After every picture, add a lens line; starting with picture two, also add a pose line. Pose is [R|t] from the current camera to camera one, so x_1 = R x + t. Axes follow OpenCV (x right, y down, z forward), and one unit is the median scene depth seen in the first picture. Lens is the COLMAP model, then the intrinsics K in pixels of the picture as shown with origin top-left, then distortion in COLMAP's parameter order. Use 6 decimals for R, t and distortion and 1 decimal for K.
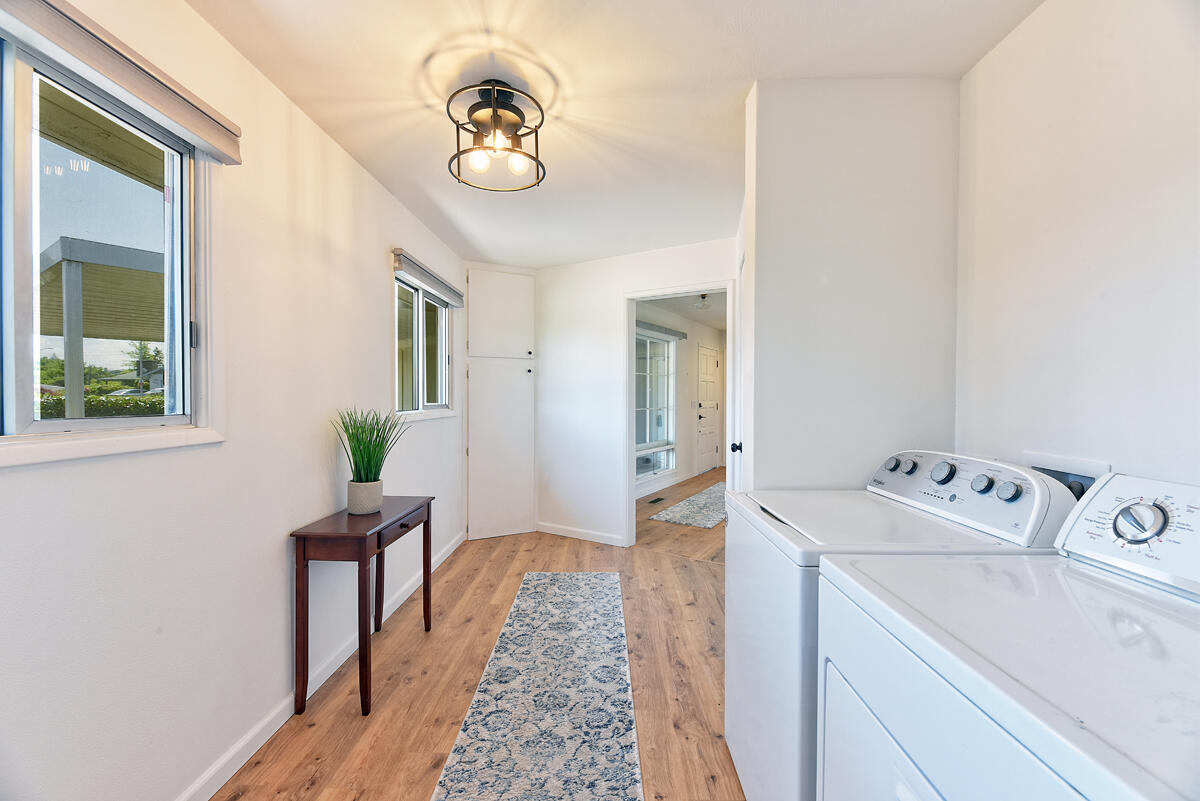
lens RADIAL K [[483.0, 0, 609.4], [0, 483.0, 400.1], [0, 0, 1]] dist [-0.001090, -0.002972]
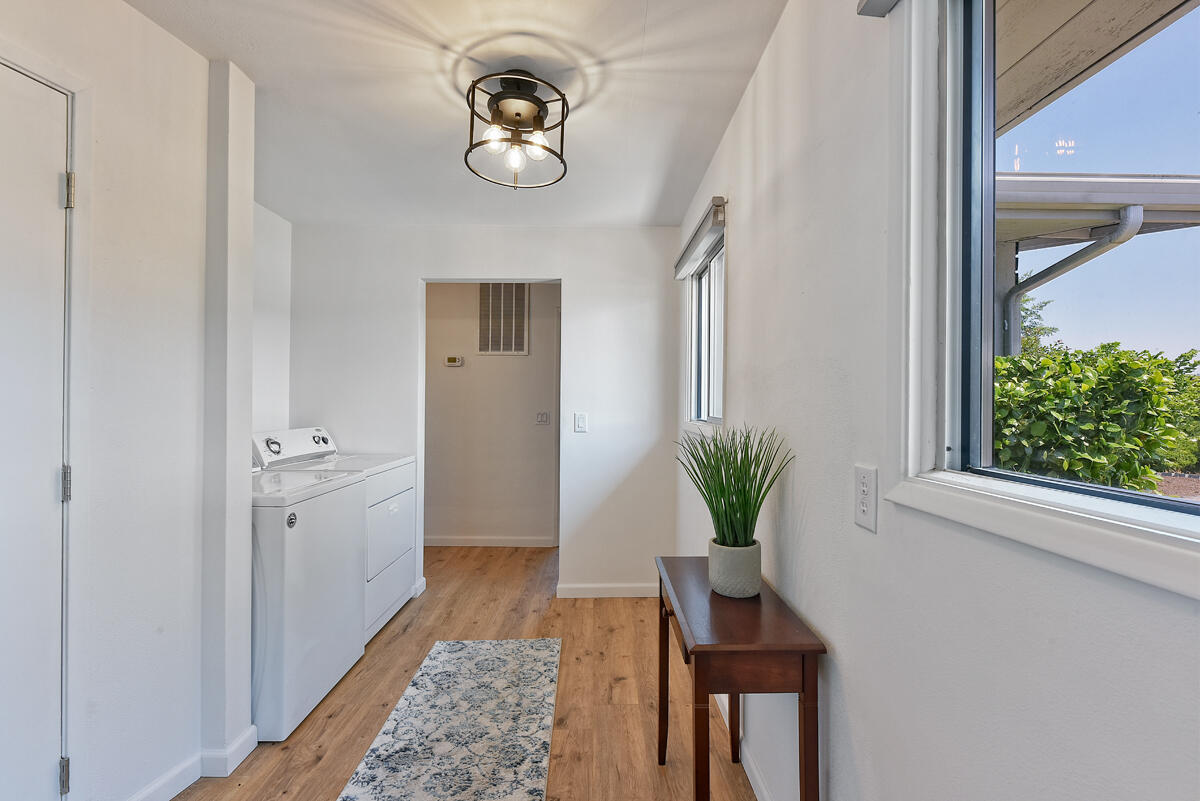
lens RADIAL K [[530.1, 0, 609.3], [0, 530.1, 400.8], [0, 0, 1]] dist [-0.003027, -0.000299]
pose [[-0.999730, -0.008813, -0.021511, -0.402557], [-0.008907, 0.999951, 0.004264, -0.022577], [0.021473, 0.004455, -0.999760, 2.083680]]
